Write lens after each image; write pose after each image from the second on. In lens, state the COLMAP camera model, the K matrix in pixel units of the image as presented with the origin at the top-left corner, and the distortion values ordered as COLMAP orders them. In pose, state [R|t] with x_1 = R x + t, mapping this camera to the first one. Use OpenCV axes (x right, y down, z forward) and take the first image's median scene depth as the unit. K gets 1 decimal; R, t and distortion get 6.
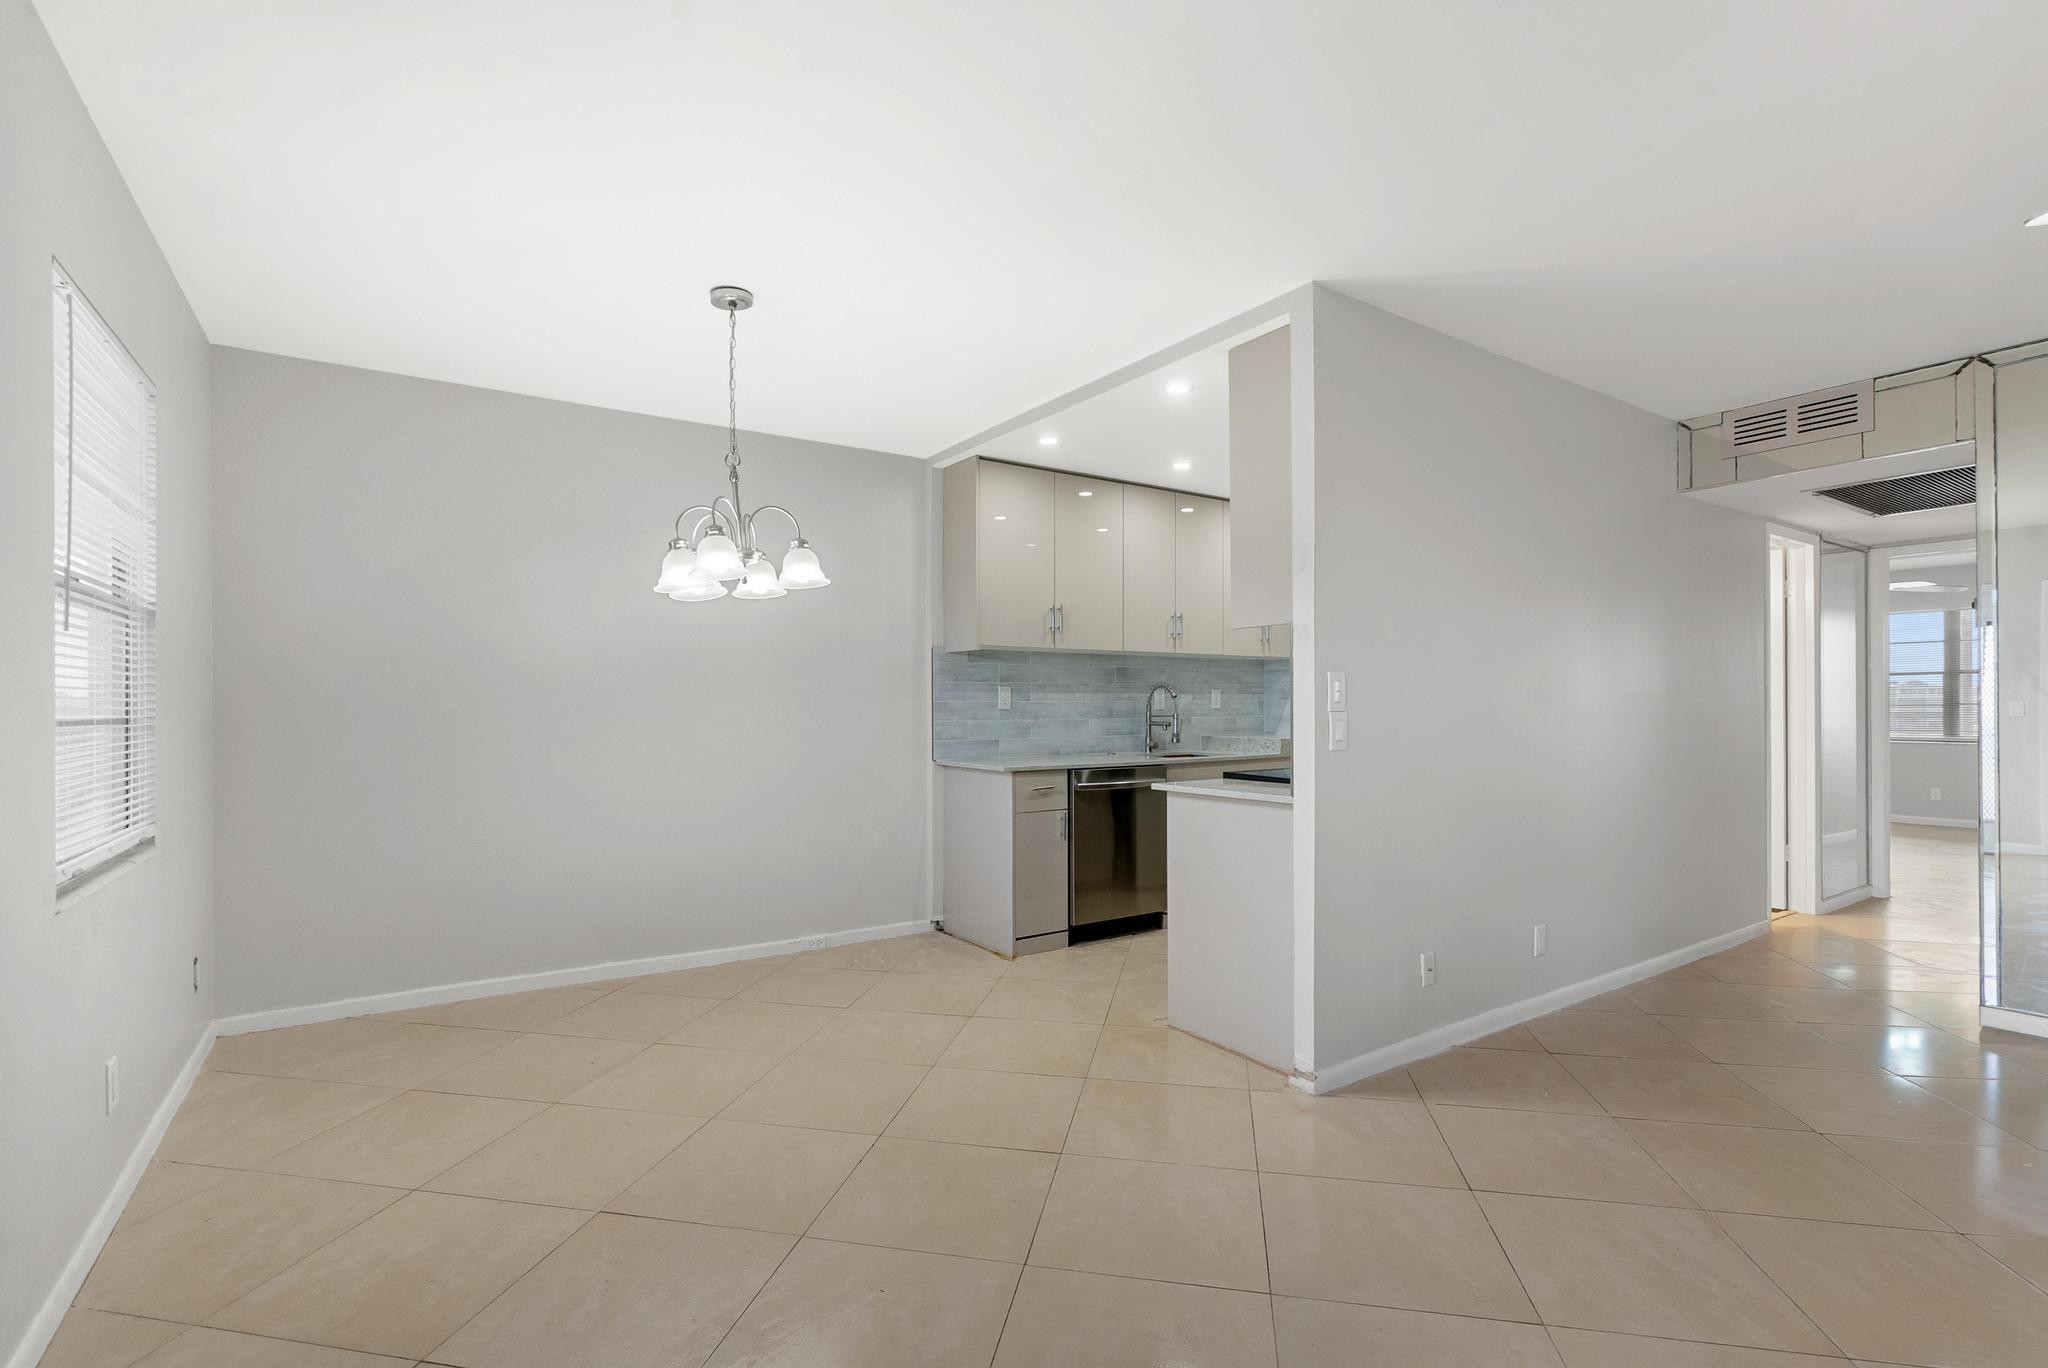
lens RADIAL K [[923.4, 0, 1012.0], [0, 923.4, 698.8], [0, 0, 1]] dist [0.002236, -0.000214]
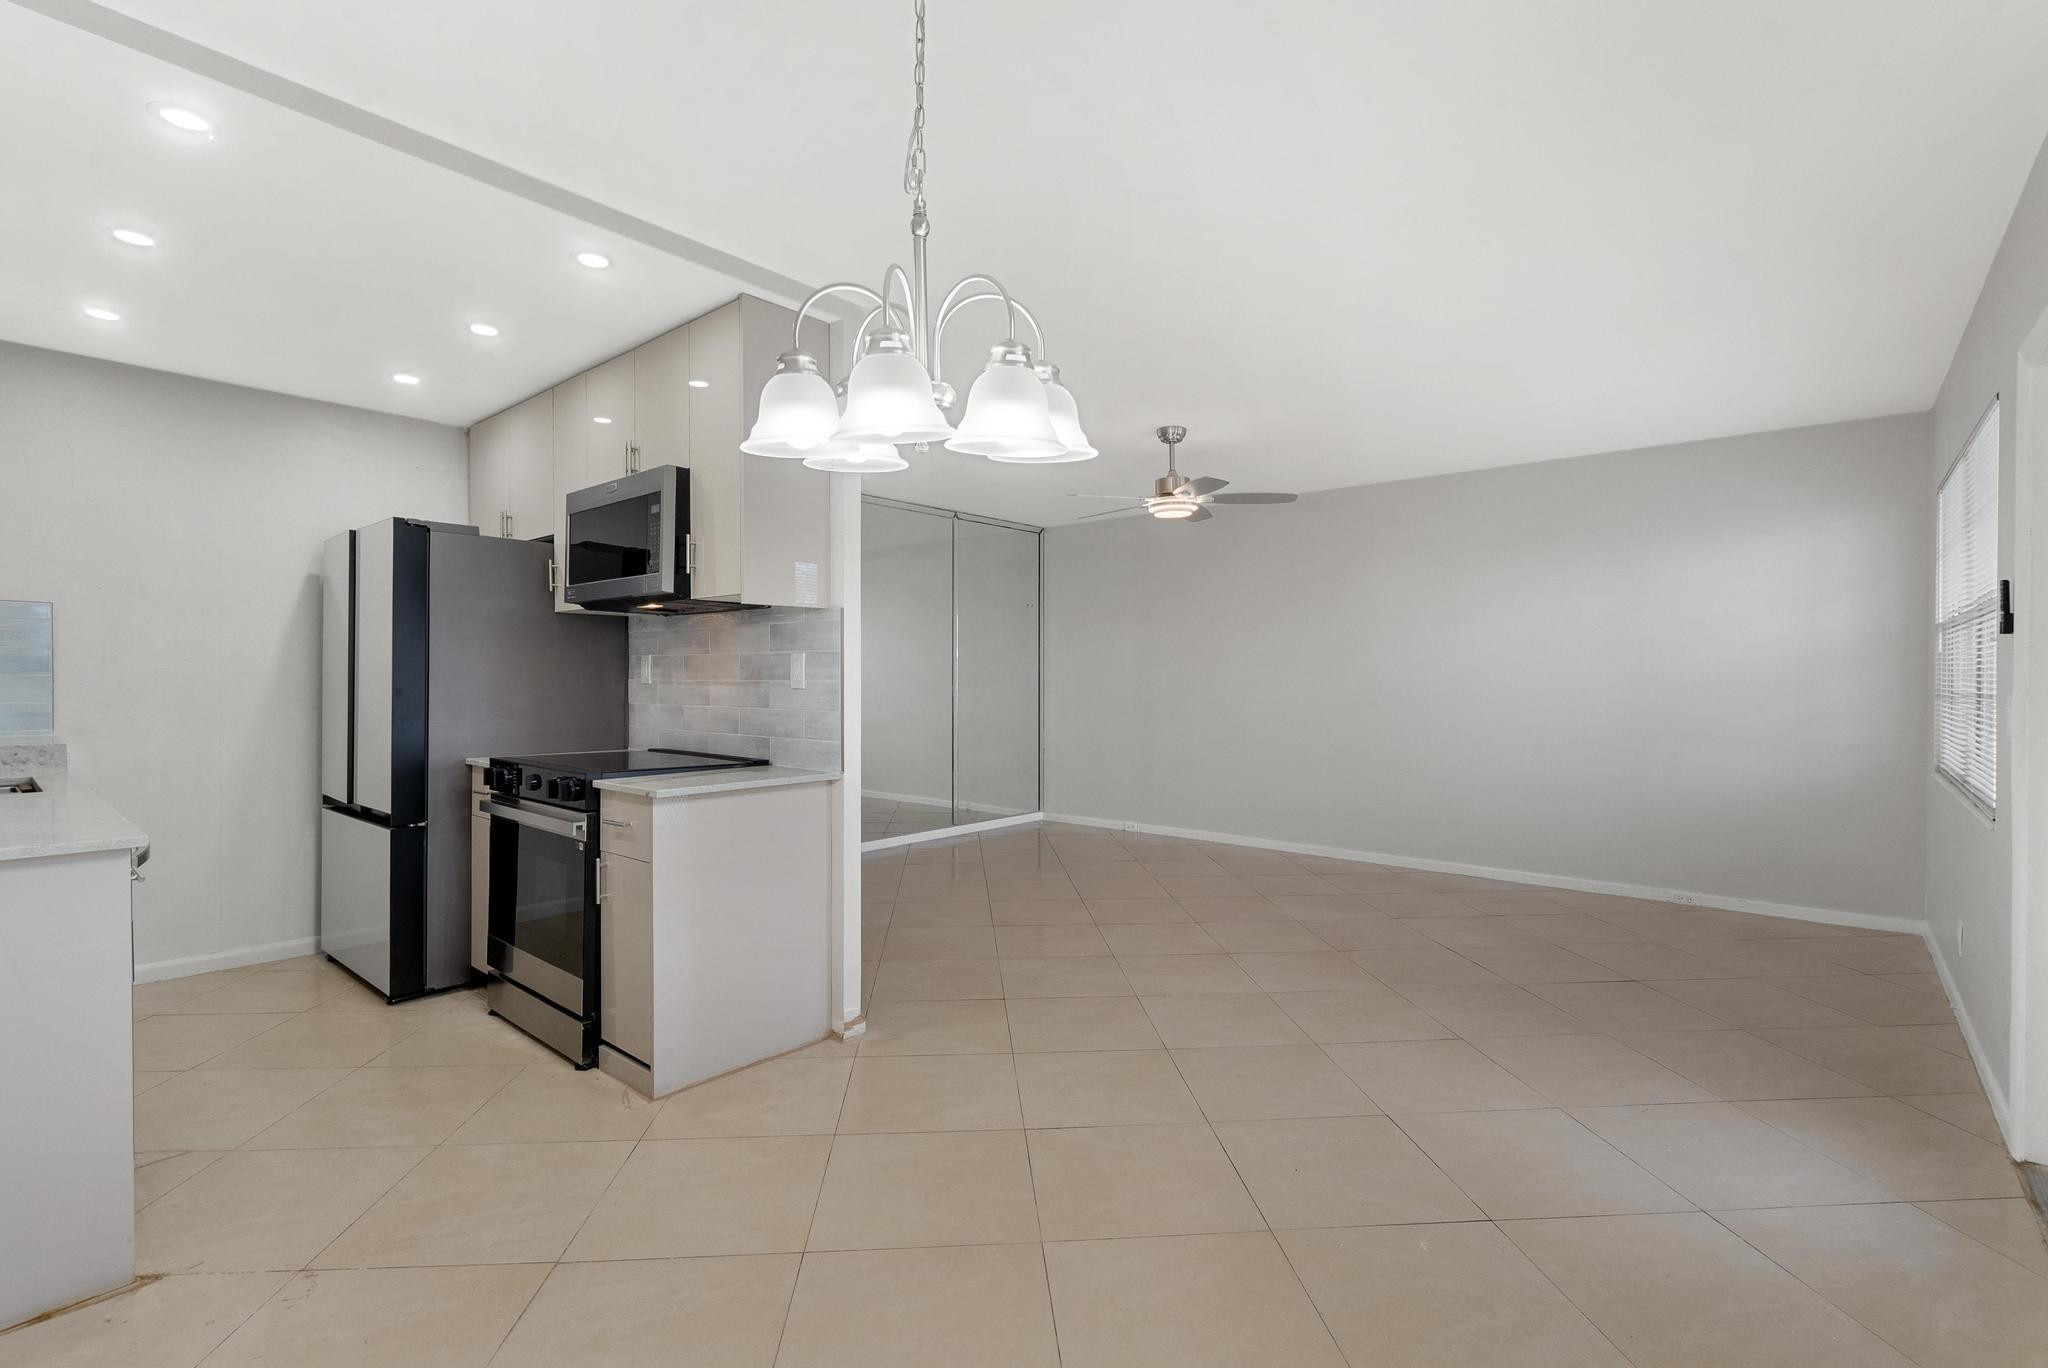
lens RADIAL K [[921.9, 0, 1024.0], [0, 921.9, 684.0], [0, 0, 1]] dist [0.000829, 0.000459]
pose [[-0.265597, -0.005412, 0.964069, -0.435171], [-0.008944, 0.999955, 0.003149, -0.000479], [-0.964043, -0.007786, -0.265634, 0.602665]]
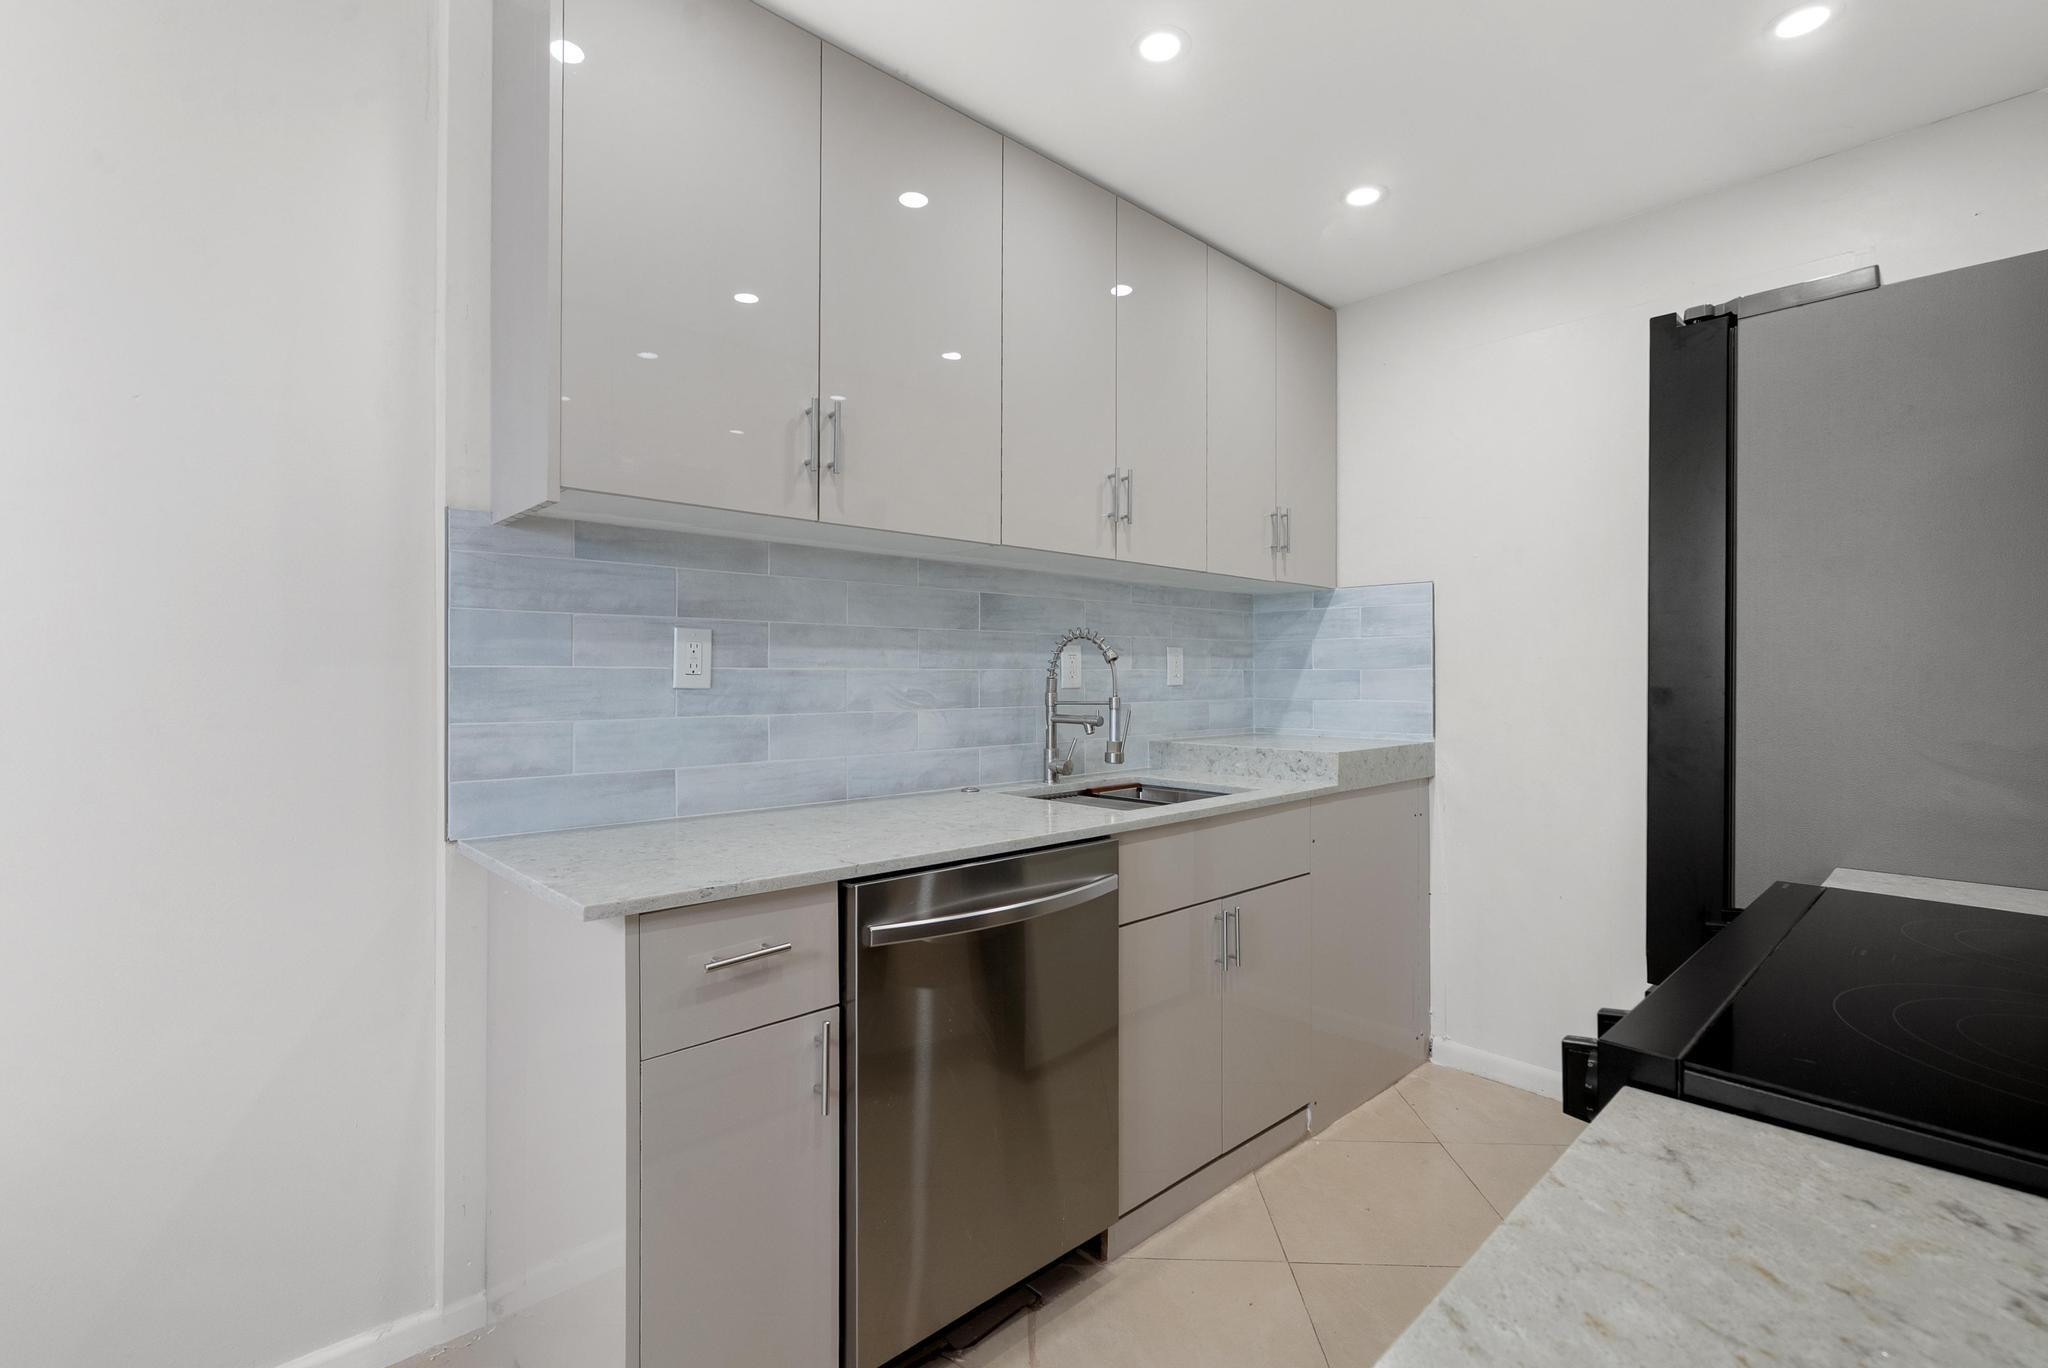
lens RADIAL K [[945.1, 0, 1021.3], [0, 945.1, 678.7], [0, 0, 1]] dist [-0.000364, 0.000038]
pose [[0.985288, 0.001439, 0.170896, 0.058113], [-0.002401, 0.999982, 0.005422, 0.004761], [-0.170885, -0.005752, 0.985274, 0.586787]]
